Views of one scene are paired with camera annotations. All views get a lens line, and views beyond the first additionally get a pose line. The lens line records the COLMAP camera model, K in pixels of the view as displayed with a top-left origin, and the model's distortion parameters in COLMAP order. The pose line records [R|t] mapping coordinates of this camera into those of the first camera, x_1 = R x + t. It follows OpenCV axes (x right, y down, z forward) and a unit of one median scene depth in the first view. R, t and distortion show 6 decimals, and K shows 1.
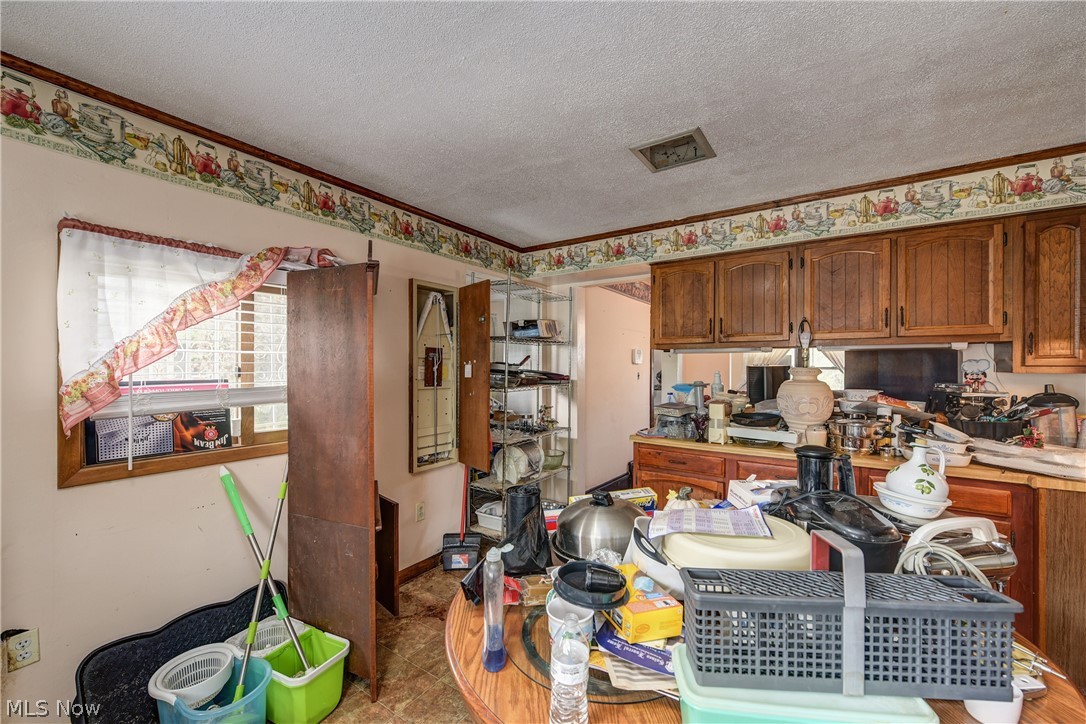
lens RADIAL K [[430.2, 0, 542.7], [0, 430.2, 367.1], [0, 0, 1]] dist [0.000179, -0.000162]
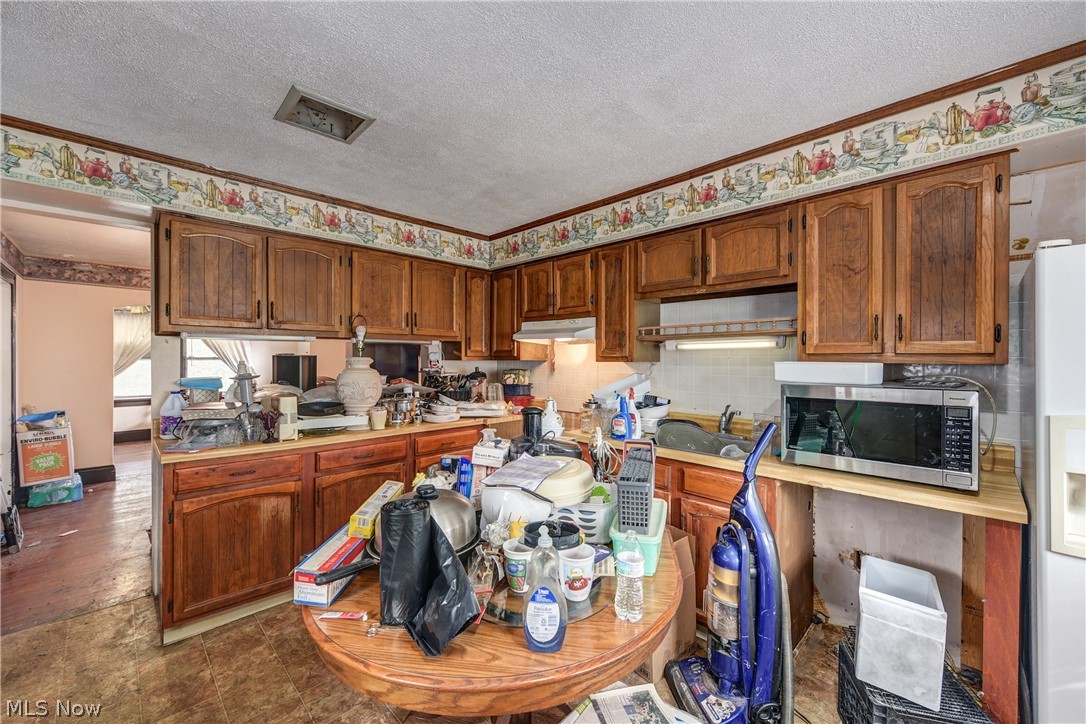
lens RADIAL K [[430.2, 0, 542.7], [0, 430.2, 367.1], [0, 0, 1]] dist [0.000179, -0.000162]
pose [[0.201757, -0.025807, 0.979096, -0.388266], [-0.007009, 0.999589, 0.027792, -0.008024], [-0.979411, -0.012470, 0.201493, 0.289068]]
